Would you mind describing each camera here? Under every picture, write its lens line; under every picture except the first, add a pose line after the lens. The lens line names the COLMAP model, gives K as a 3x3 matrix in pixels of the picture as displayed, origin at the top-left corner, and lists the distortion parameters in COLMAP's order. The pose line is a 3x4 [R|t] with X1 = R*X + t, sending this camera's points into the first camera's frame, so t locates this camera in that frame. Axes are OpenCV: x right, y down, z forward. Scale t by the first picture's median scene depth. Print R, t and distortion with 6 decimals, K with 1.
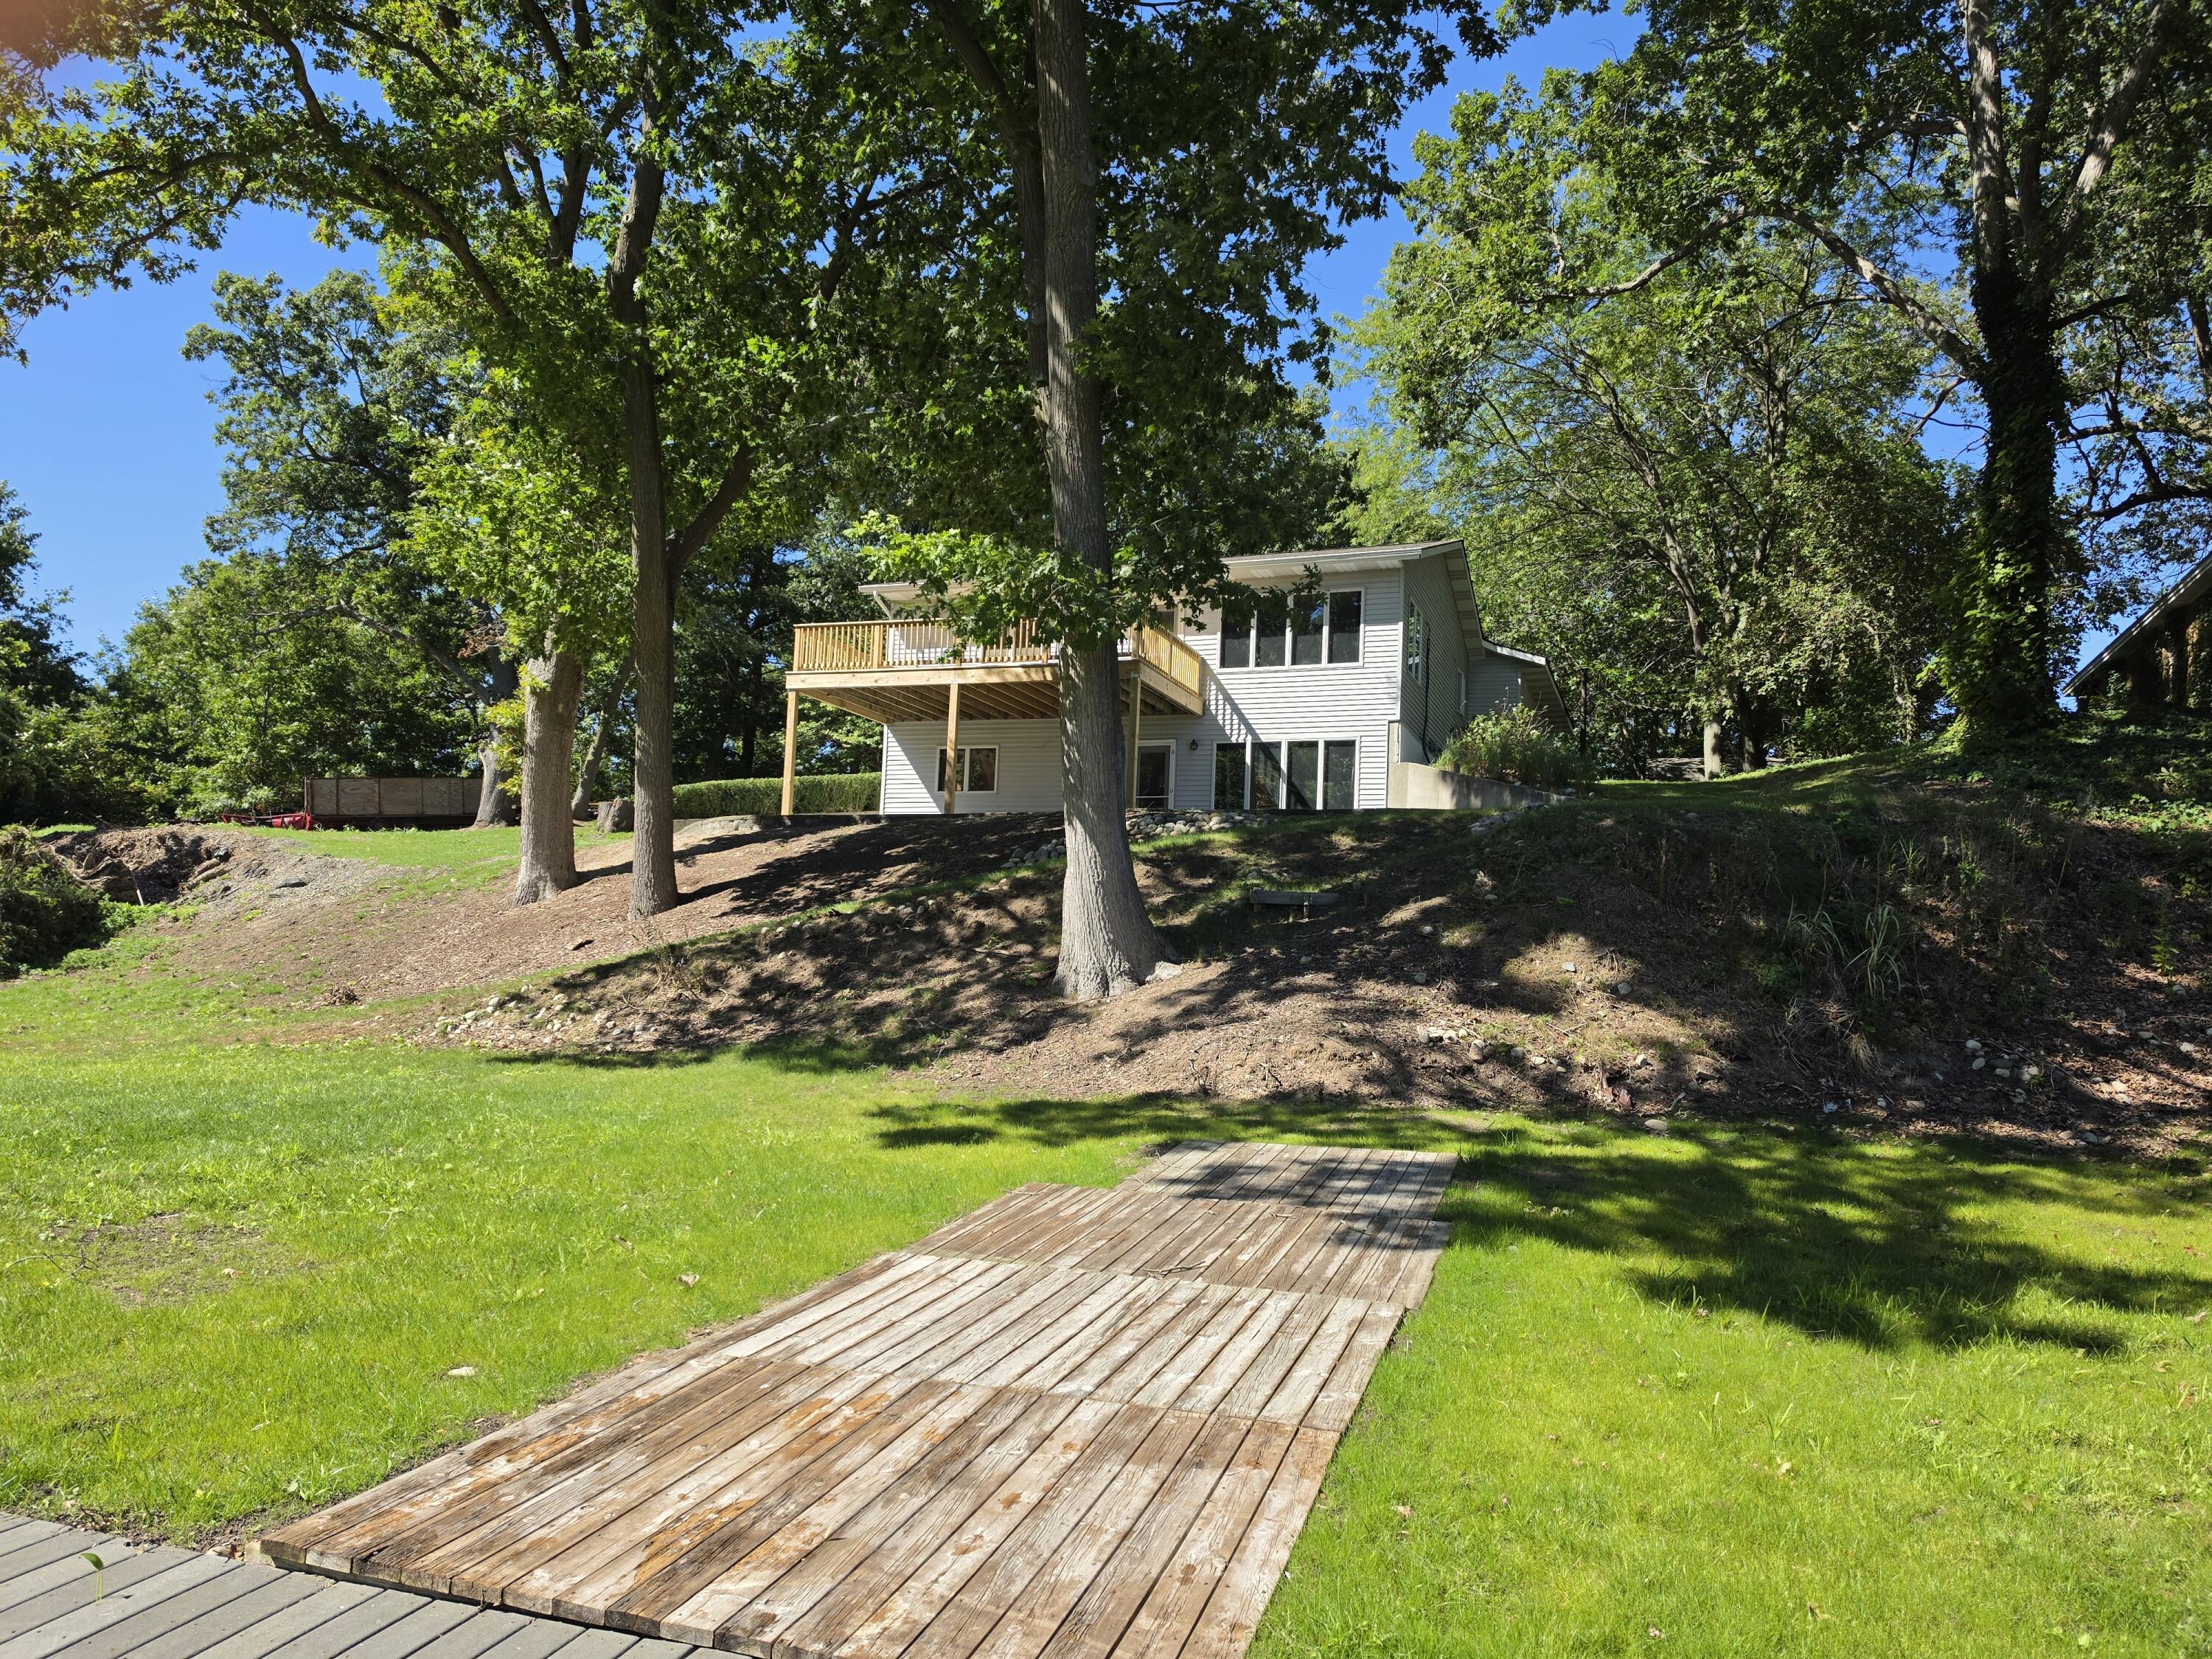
lens RADIAL K [[1614.7, 0, 1113.0], [0, 1614.7, 833.9], [0, 0, 1]] dist [0.041882, -0.070968]
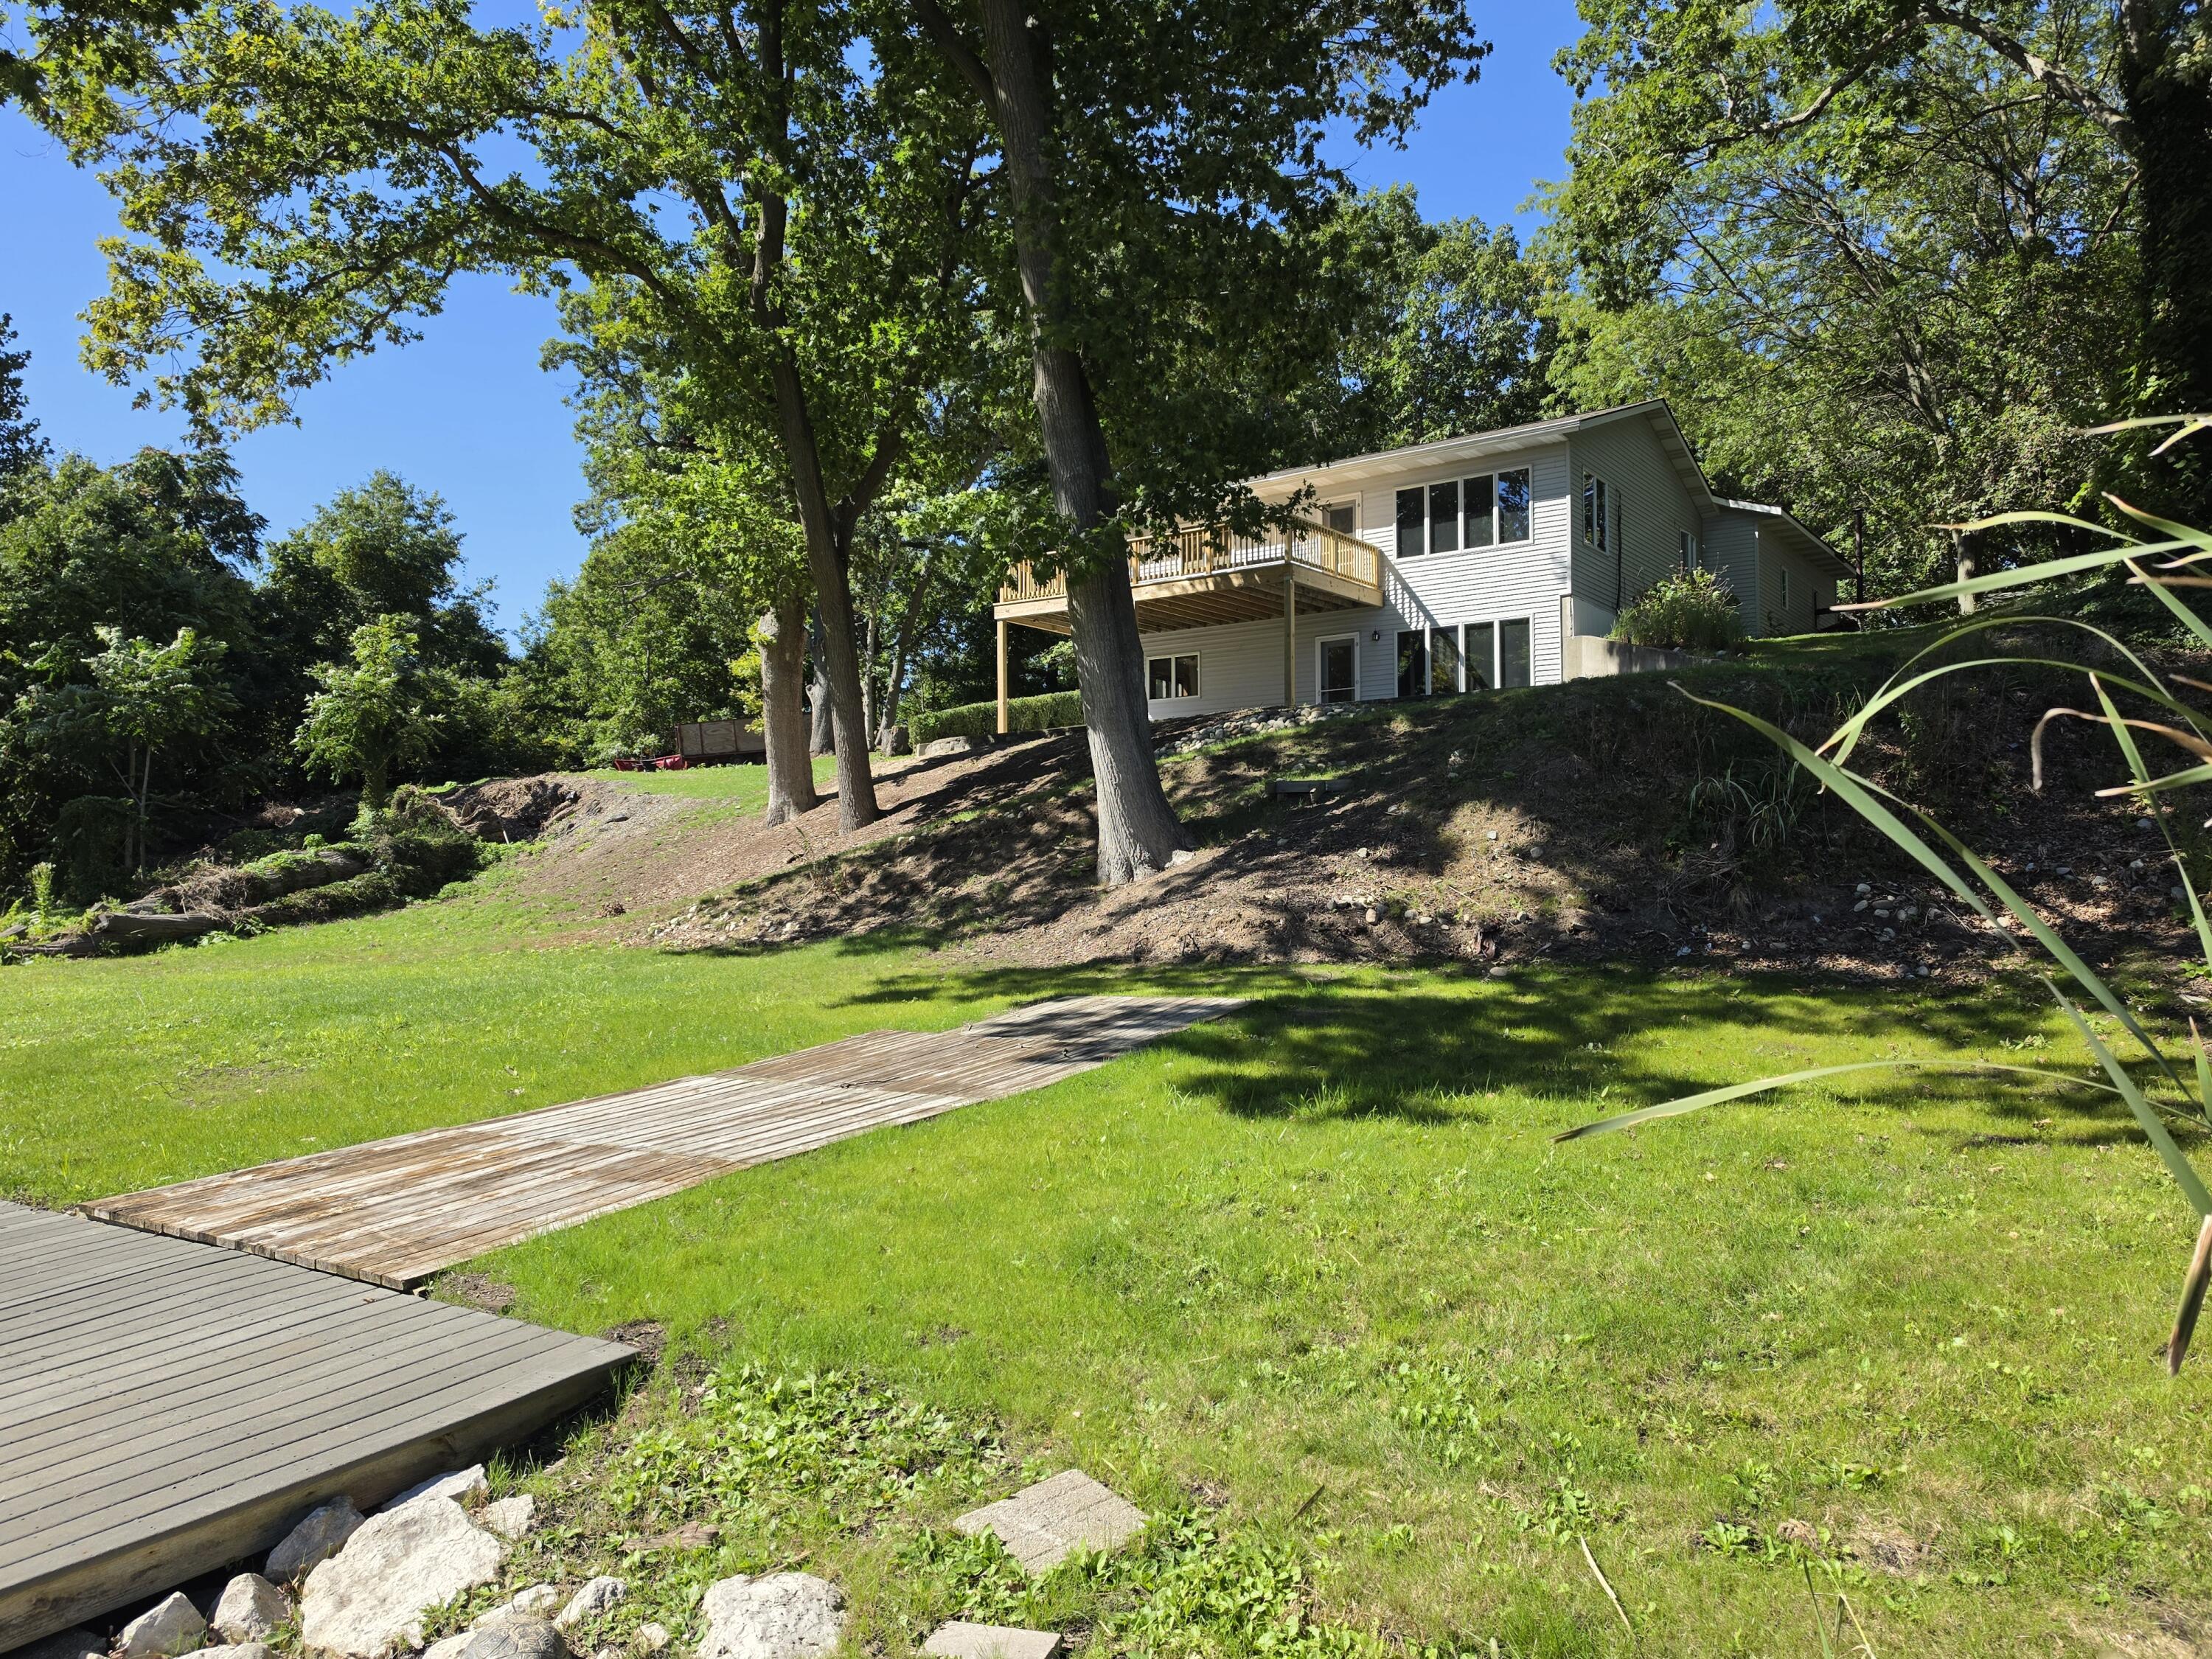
lens RADIAL K [[1614.7, 0, 1110.4], [0, 1614.7, 837.8], [0, 0, 1]] dist [0.041882, -0.070968]
pose [[0.964529, -0.055283, -0.258122, 0.157184], [0.072957, 0.995565, 0.059396, 0.000074], [0.253693, -0.076121, 0.964285, -0.062813]]
